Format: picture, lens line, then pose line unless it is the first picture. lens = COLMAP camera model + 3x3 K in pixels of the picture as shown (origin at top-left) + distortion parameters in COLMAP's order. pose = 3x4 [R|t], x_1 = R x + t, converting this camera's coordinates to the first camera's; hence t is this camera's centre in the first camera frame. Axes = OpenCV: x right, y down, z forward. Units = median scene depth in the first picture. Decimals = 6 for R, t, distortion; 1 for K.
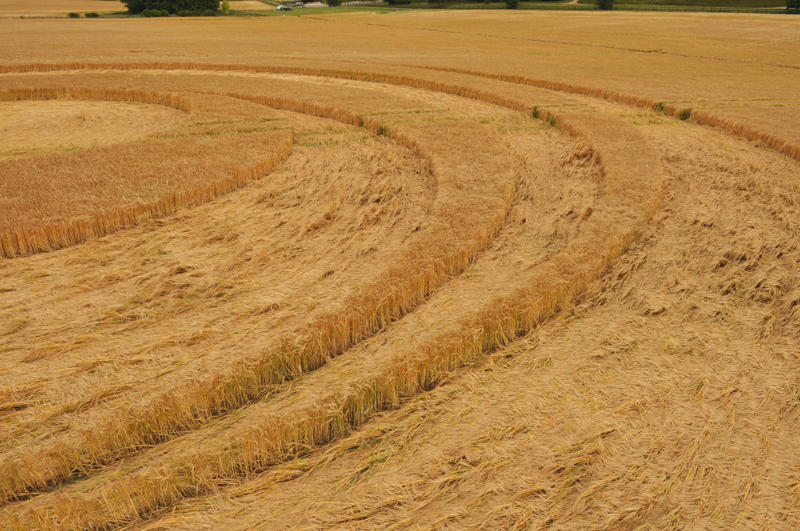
lens RADIAL K [[625.1, 0, 400.3], [0, 625.1, 266.9], [0, 0, 1]] dist [-0.048149, 0.005128]
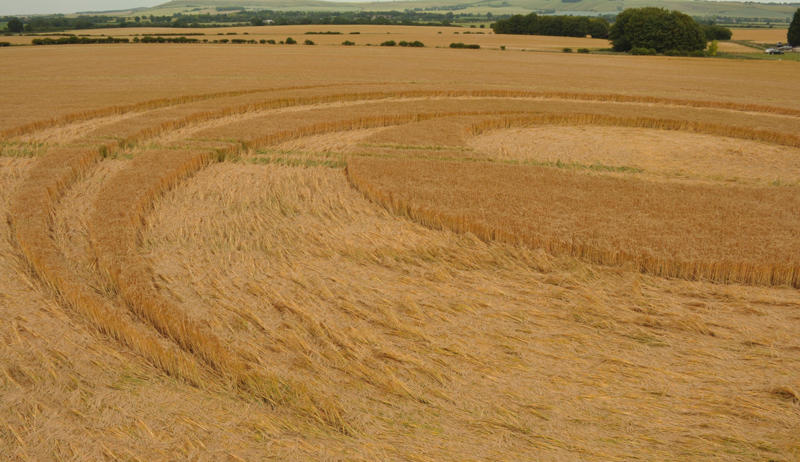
lens RADIAL K [[643.9, 0, 399.5], [0, 643.9, 232.5], [0, 0, 1]] dist [-0.059813, 0.009619]
pose [[0.794985, 0.179790, -0.579374, -0.186740], [-0.243956, 0.969191, -0.033986, 0.034666], [0.555413, 0.168360, 0.814353, -0.085836]]
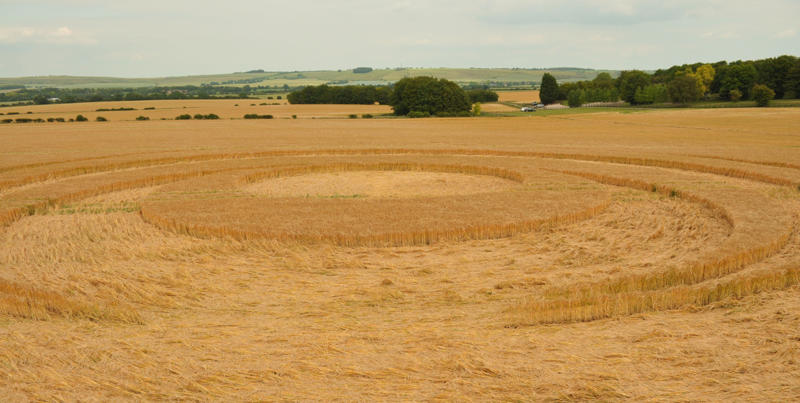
lens RADIAL K [[642.0, 0, 401.2], [0, 642.0, 207.7], [0, 0, 1]] dist [-0.064735, 0.010183]
pose [[0.940510, 0.030354, -0.338406, -0.059930], [-0.111434, 0.968467, -0.222833, 0.088734], [0.320971, 0.247286, 0.914236, -0.205804]]
